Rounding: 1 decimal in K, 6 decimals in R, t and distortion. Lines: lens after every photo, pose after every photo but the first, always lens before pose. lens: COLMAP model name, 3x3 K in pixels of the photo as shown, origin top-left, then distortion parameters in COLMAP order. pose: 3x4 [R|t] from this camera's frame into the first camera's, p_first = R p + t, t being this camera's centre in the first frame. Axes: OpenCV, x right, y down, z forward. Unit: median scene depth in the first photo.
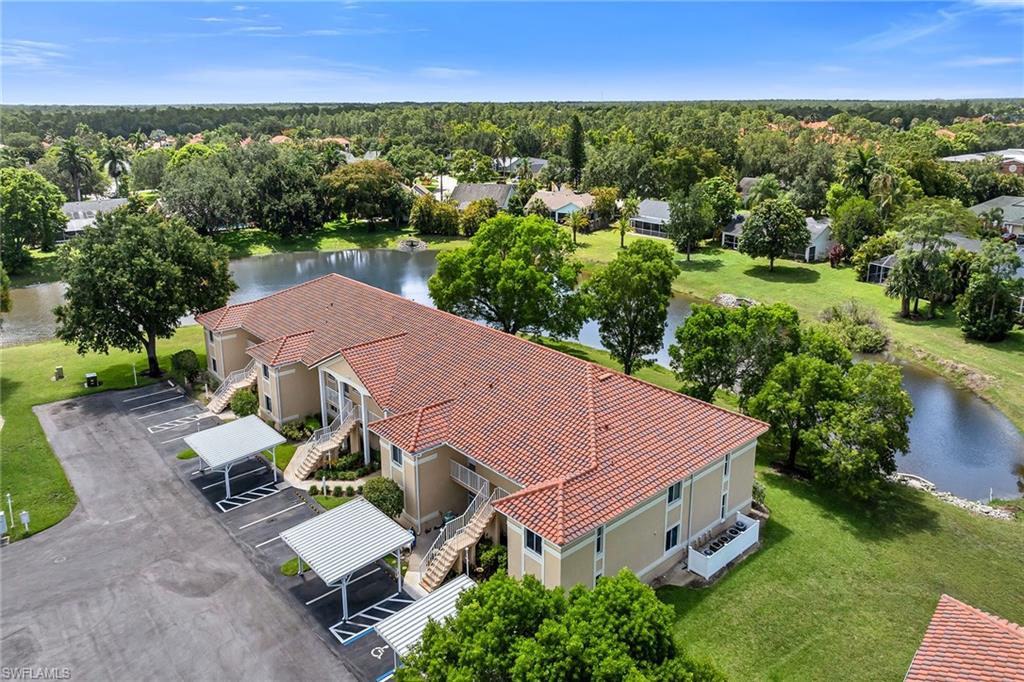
lens RADIAL K [[705.3, 0, 516.5], [0, 705.3, 339.0], [0, 0, 1]] dist [-0.037196, 0.030392]
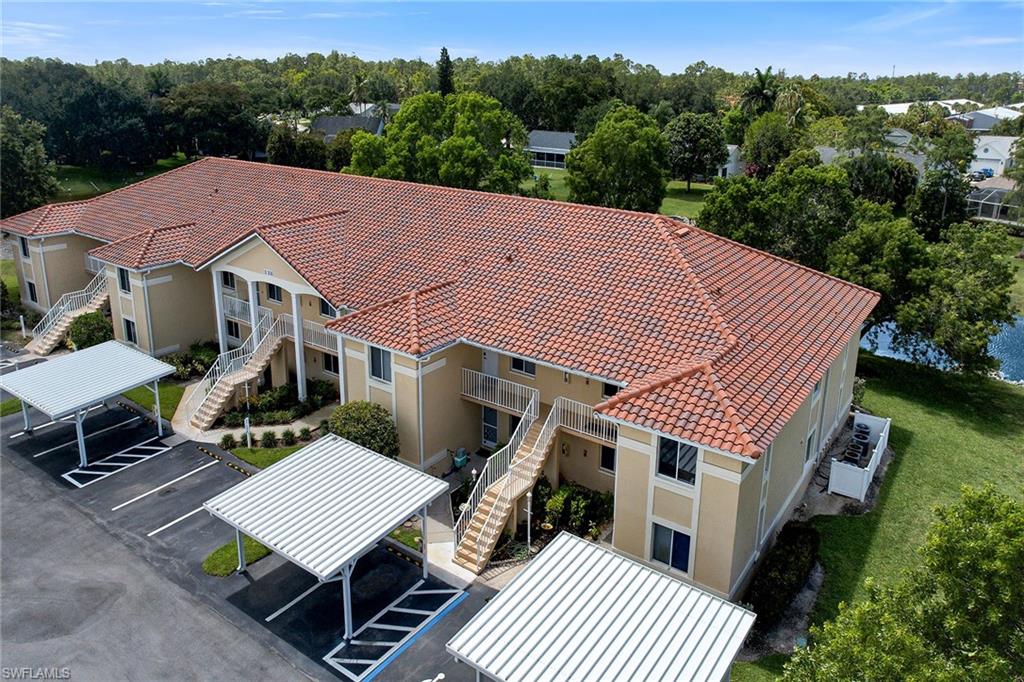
lens RADIAL K [[705.3, 0, 516.9], [0, 705.3, 322.4], [0, 0, 1]] dist [-0.037196, 0.030392]
pose [[0.973809, -0.051318, 0.221502, -0.170500], [0.048500, 0.998658, 0.018147, 0.108649], [-0.222136, -0.006929, 0.974991, 0.320816]]
